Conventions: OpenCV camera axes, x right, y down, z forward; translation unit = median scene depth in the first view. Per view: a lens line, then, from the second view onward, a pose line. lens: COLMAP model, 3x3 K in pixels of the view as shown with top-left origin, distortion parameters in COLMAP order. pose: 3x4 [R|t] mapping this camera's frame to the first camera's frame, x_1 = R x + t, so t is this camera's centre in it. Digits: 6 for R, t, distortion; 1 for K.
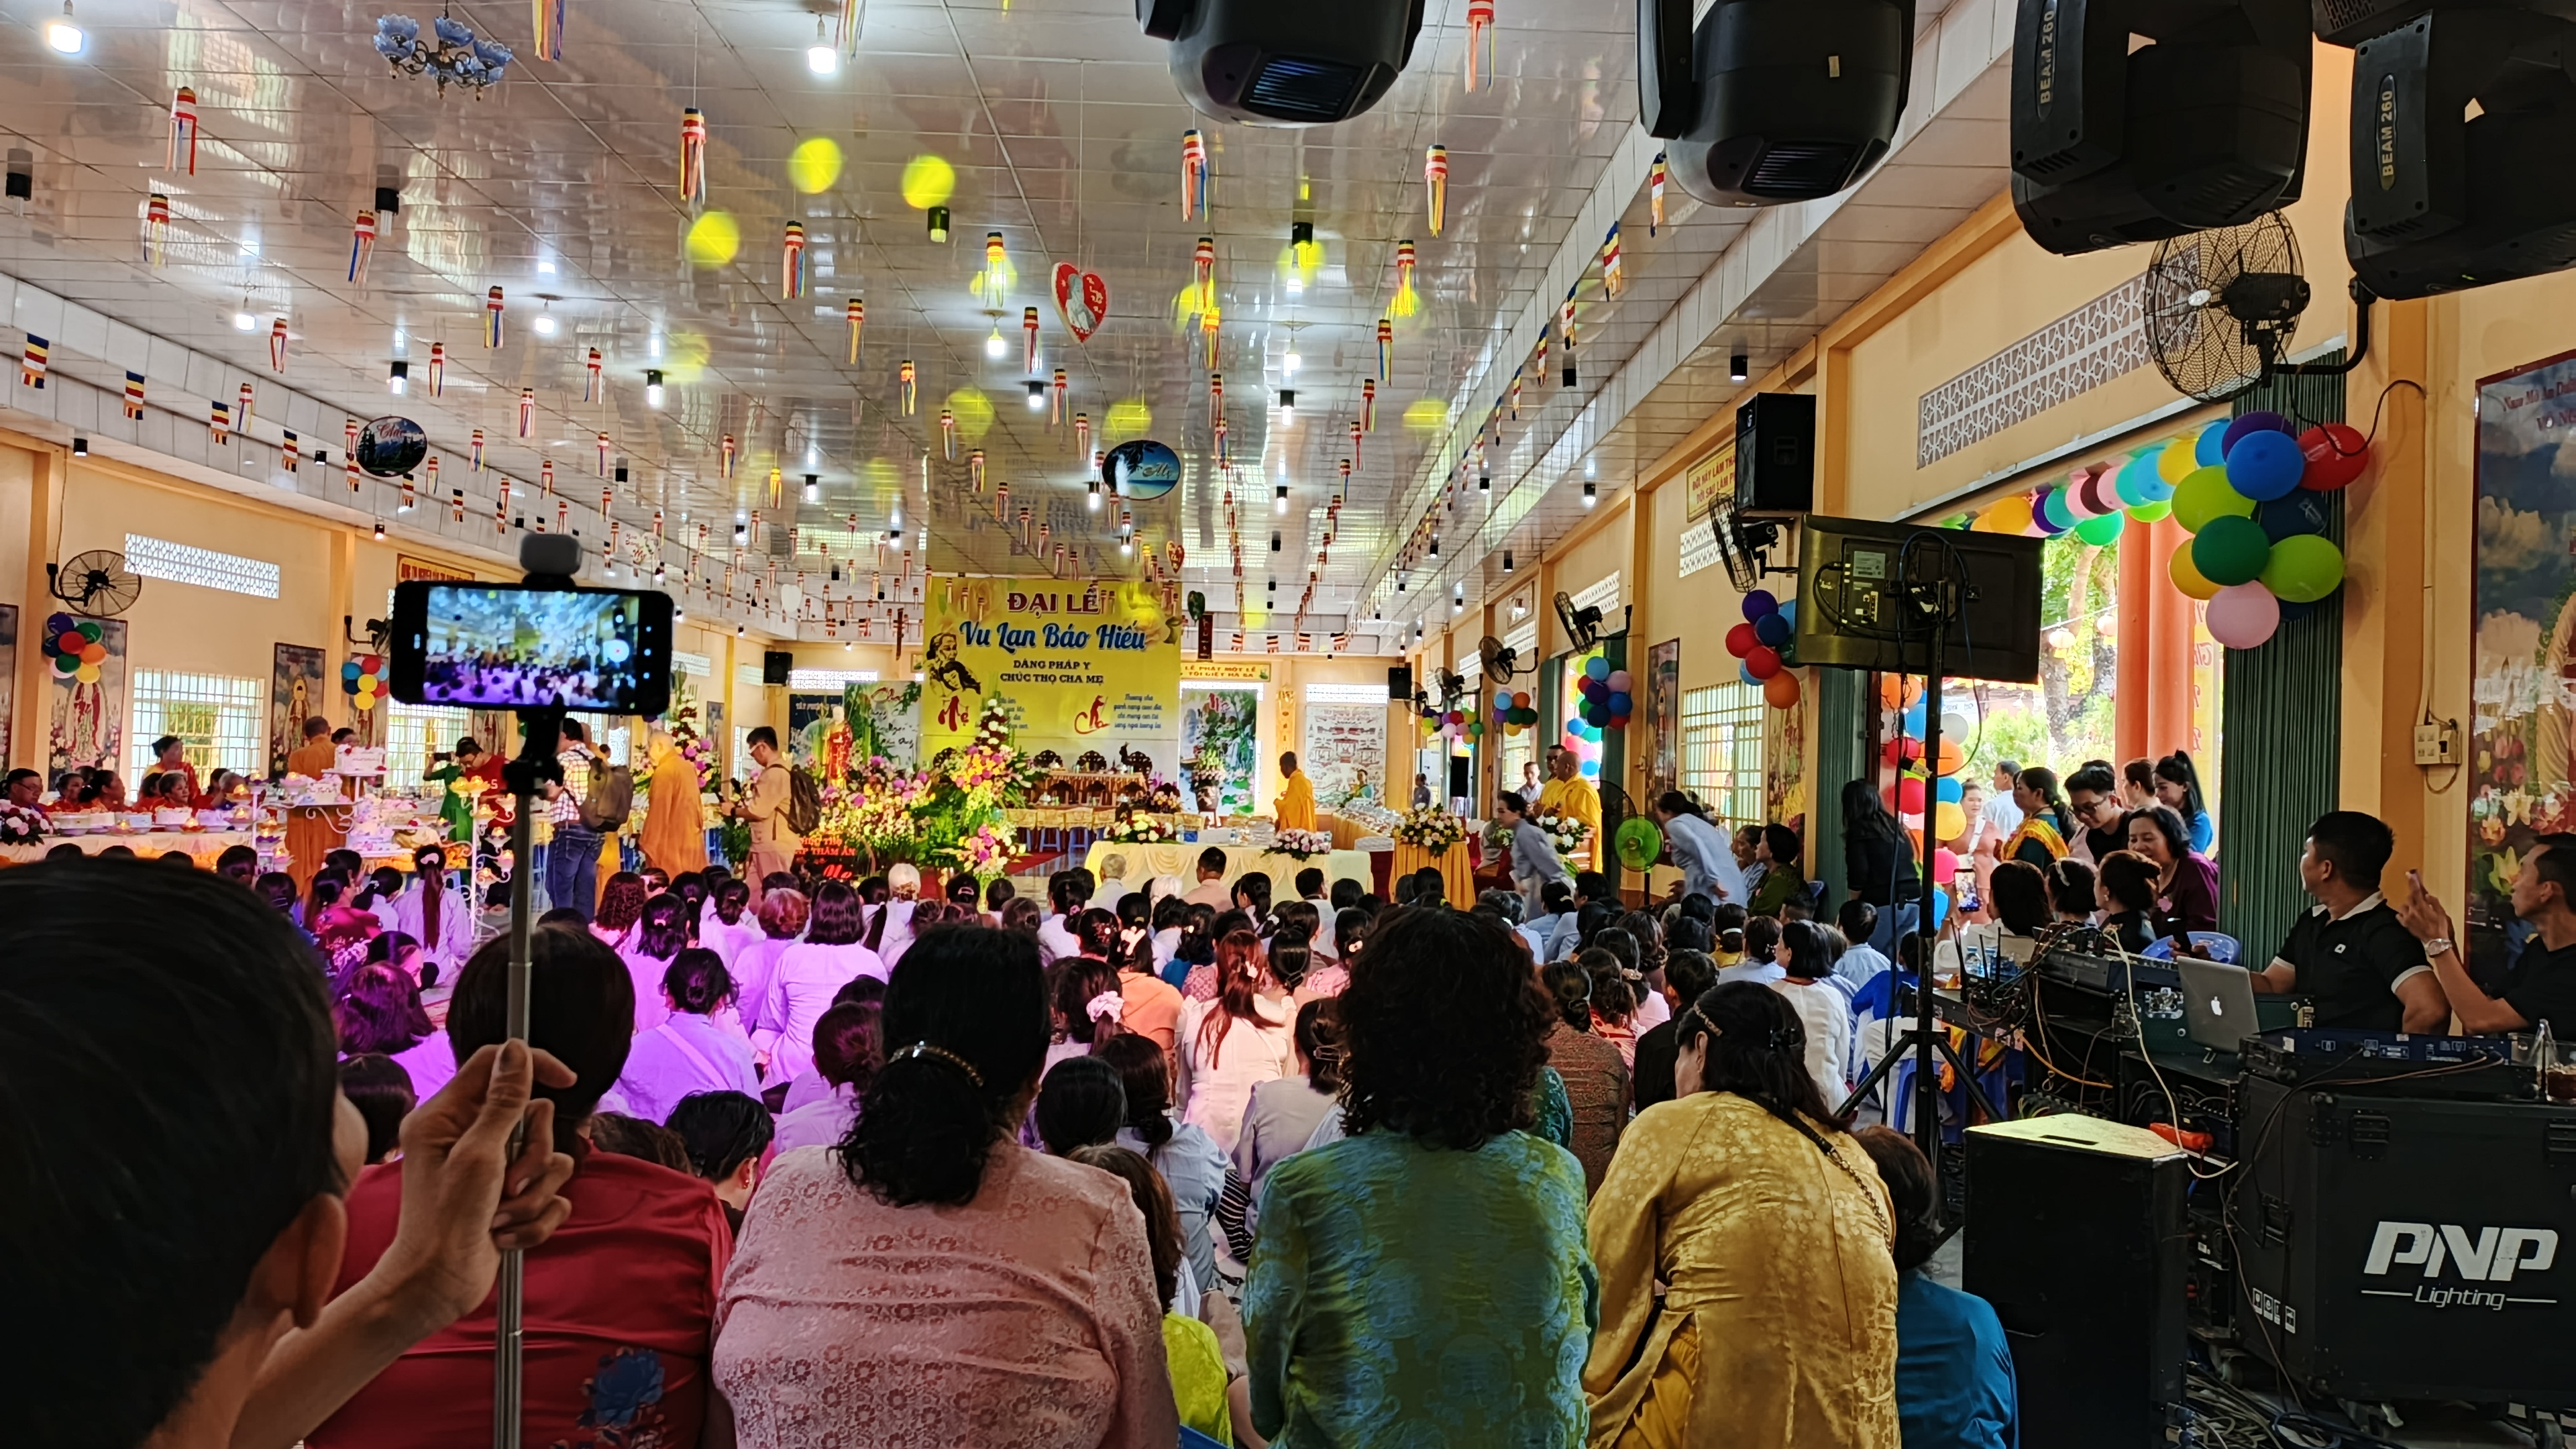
lens RADIAL K [[1826.0, 0, 1302.6], [0, 1826.0, 710.9], [0, 0, 1]] dist [0.054647, -0.067269]
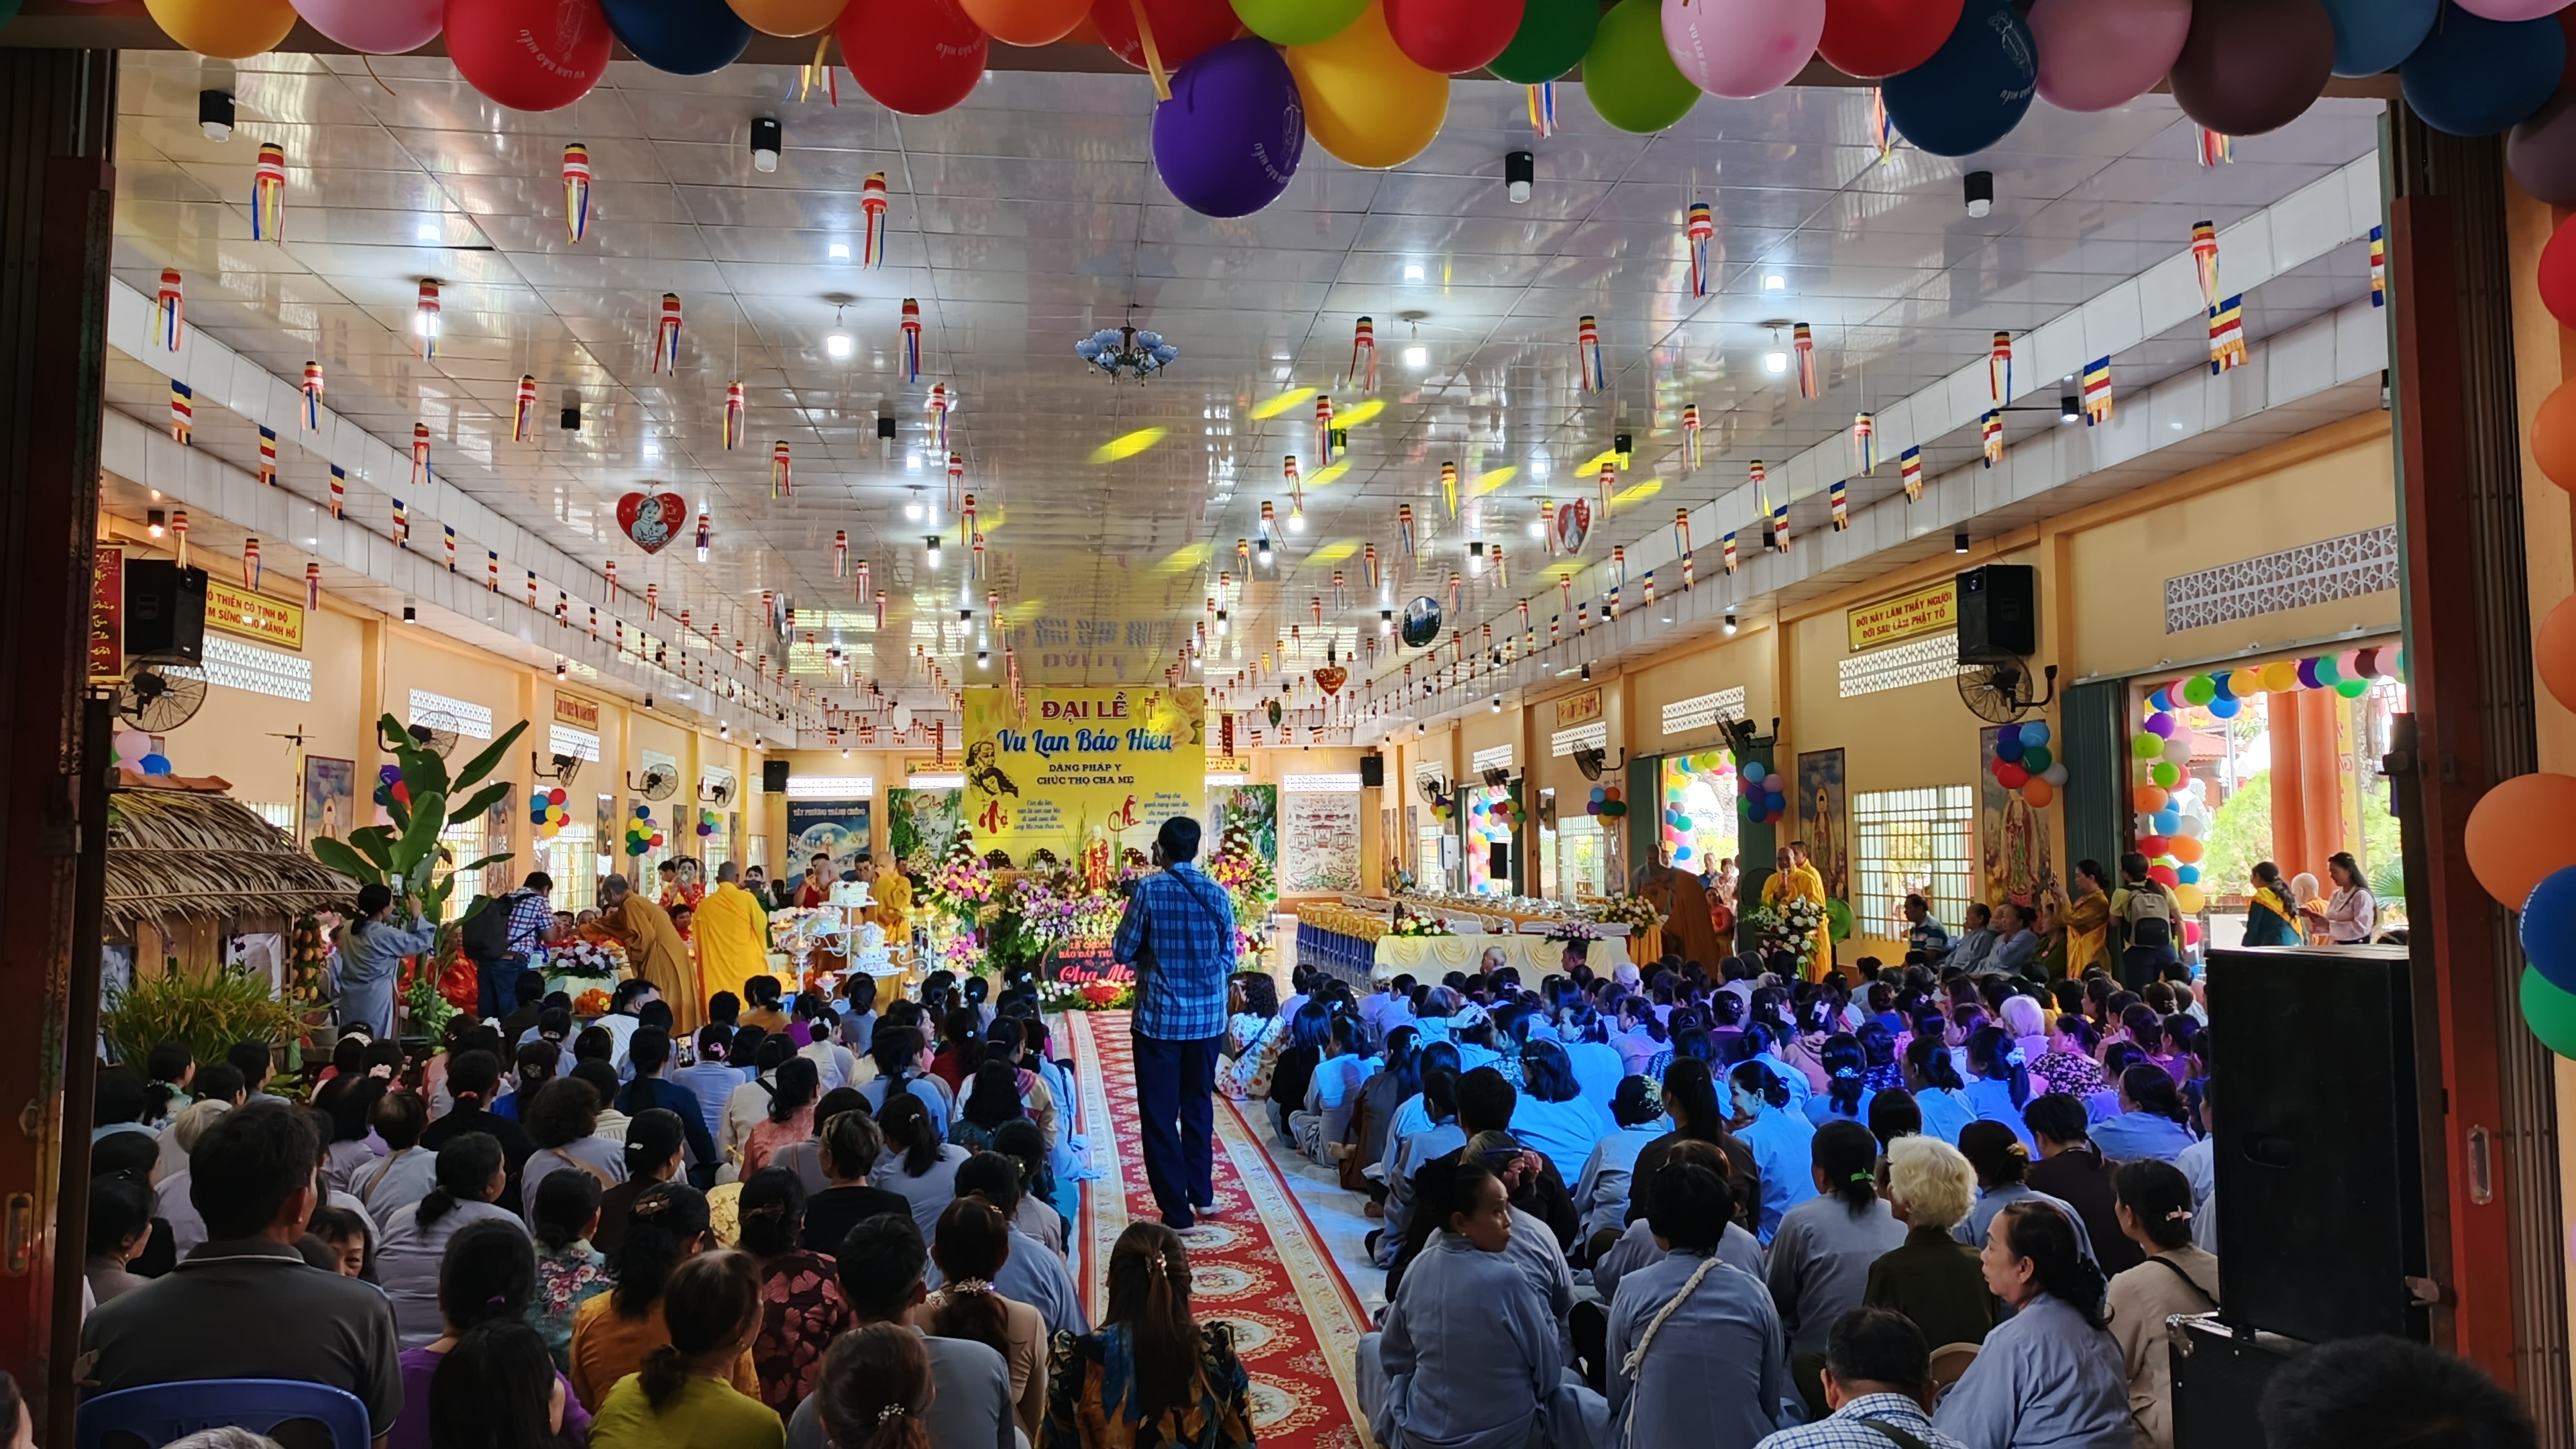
lens RADIAL K [[1826.0, 0, 1302.6], [0, 1826.0, 710.9], [0, 0, 1]] dist [0.054647, -0.067269]
pose [[0.993713, -0.028346, 0.108305, -0.125701], [0.032738, 0.998703, -0.038985, -0.012596], [-0.107060, 0.042285, 0.993353, -0.074641]]
